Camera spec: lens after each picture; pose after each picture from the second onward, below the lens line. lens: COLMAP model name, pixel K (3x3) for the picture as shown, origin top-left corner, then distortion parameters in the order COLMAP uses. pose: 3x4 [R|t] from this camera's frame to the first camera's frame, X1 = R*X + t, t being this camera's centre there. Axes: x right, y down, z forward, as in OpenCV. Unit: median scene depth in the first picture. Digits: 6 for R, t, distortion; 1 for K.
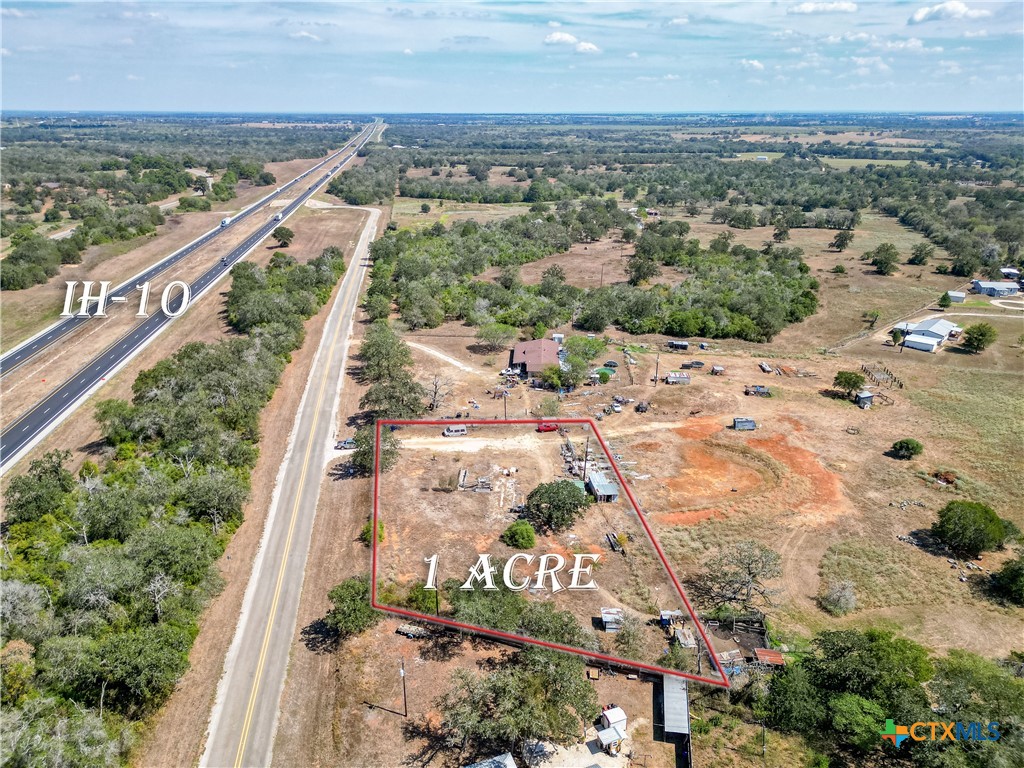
lens RADIAL K [[735.6, 0, 512.0], [0, 735.6, 384.0], [0, 0, 1]] dist [0.004455, 0.000459]
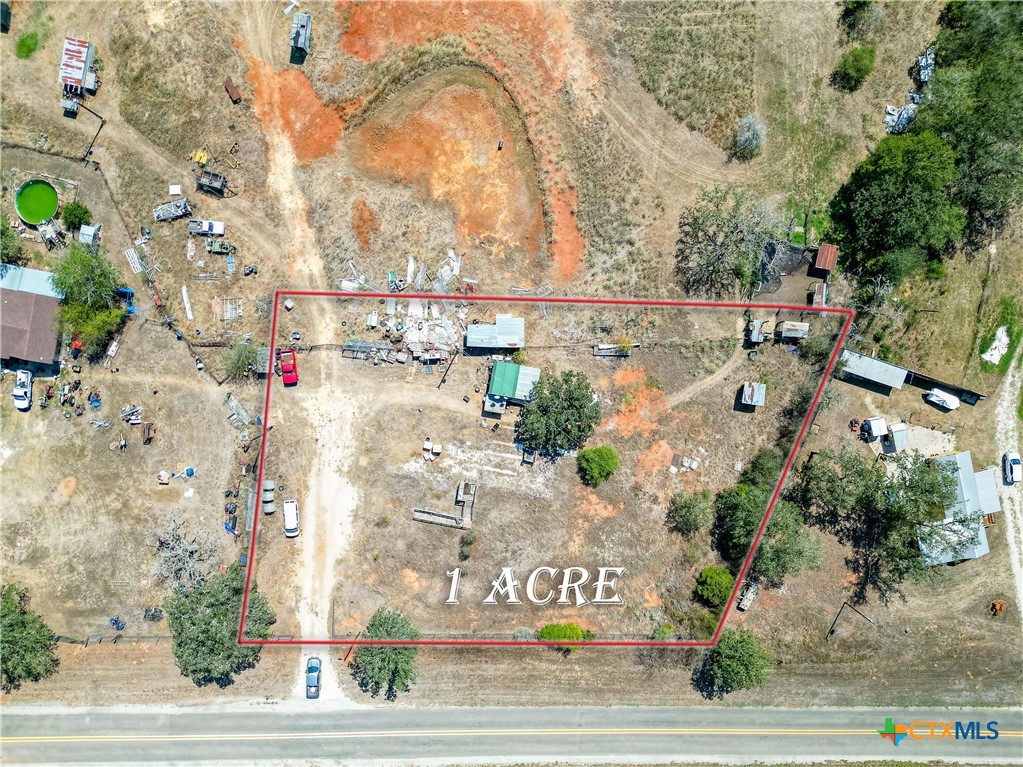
lens RADIAL K [[747.8, 0, 484.5], [0, 747.8, 386.6], [0, 0, 1]] dist [0.061514, -0.051135]
pose [[0.153308, -0.987086, -0.046447, 0.104664], [0.347905, 0.009922, 0.937477, -0.564910], [-0.924910, -0.159882, 0.344933, 0.748660]]
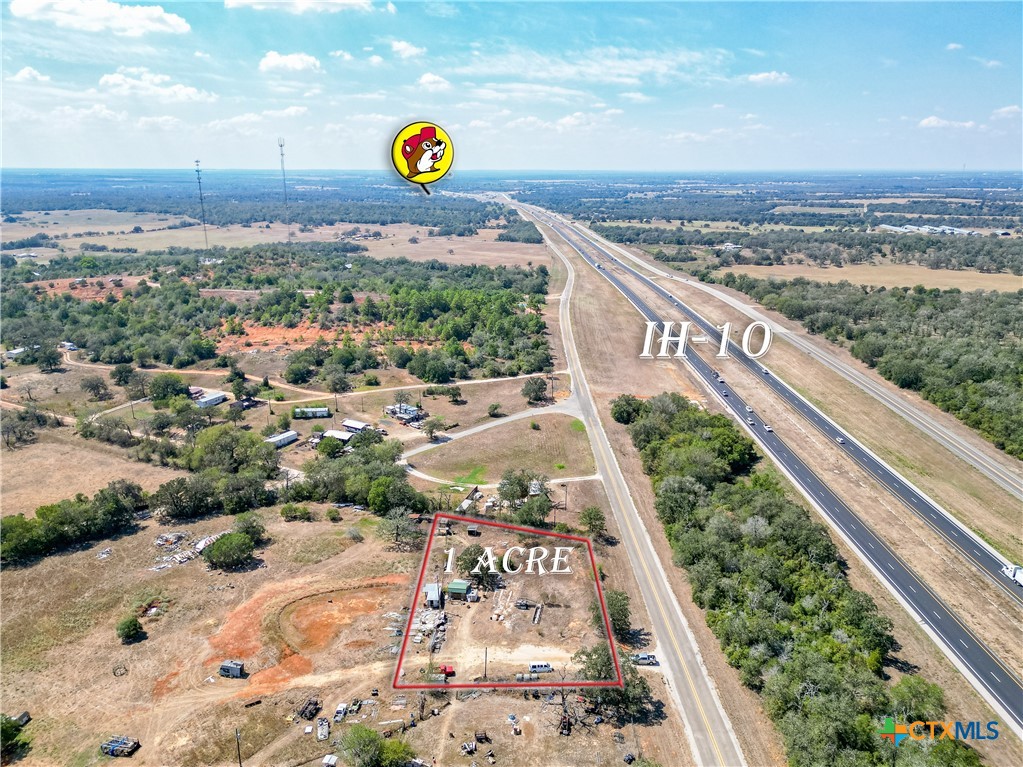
lens RADIAL K [[747.8, 0, 484.5], [0, 747.8, 386.6], [0, 0, 1]] dist [0.061514, -0.051135]
pose [[-0.984339, -0.037914, 0.172162, -0.188352], [0.071851, 0.805515, 0.588203, -0.957279], [-0.160980, 0.591361, -0.790175, 1.836739]]
